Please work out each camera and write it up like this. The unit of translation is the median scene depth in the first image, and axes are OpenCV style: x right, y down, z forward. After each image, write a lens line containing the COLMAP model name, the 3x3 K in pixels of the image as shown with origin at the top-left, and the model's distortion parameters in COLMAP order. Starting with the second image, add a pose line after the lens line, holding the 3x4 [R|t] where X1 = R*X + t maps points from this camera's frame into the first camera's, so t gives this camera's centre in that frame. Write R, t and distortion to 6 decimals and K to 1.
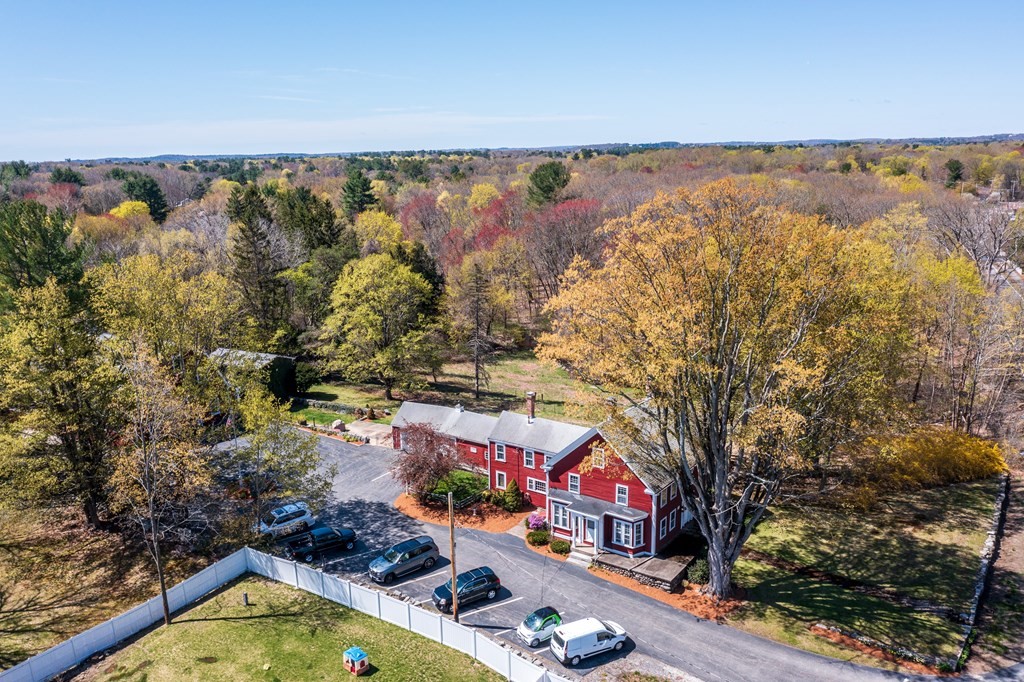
lens RADIAL K [[823.7, 0, 511.2], [0, 823.7, 341.6], [0, 0, 1]] dist [-0.017308, -0.006188]
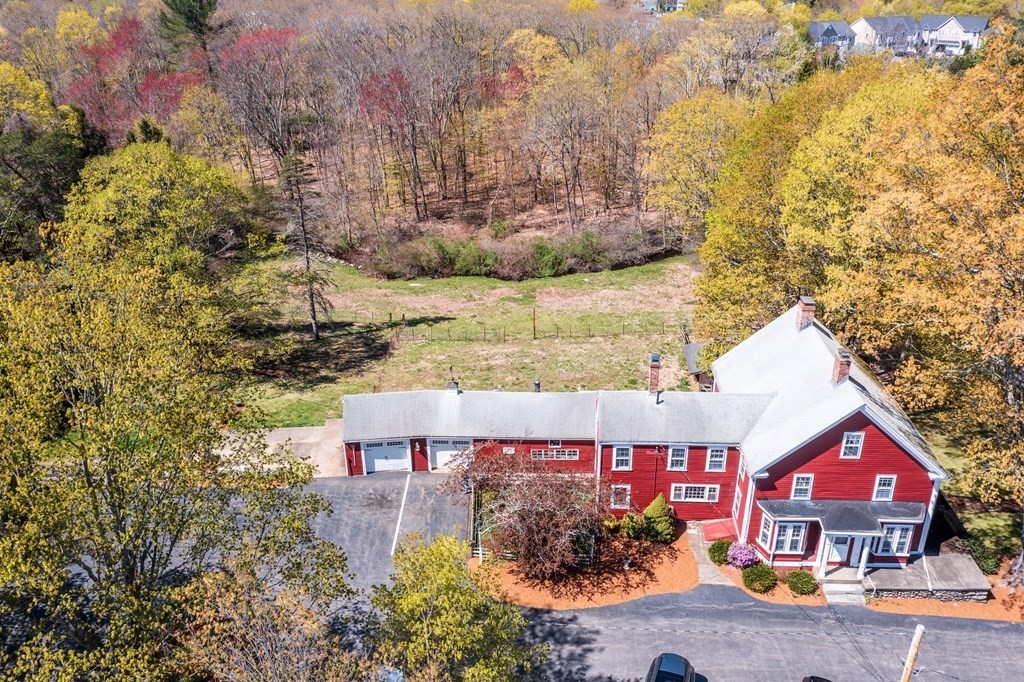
lens RADIAL K [[823.7, 0, 511.8], [0, 823.7, 339.9], [0, 0, 1]] dist [-0.017308, -0.006188]
pose [[0.841439, -0.222646, 0.492351, -0.416261], [0.118540, 0.965029, 0.233810, -0.123834], [-0.527190, -0.138373, 0.838405, 0.577777]]
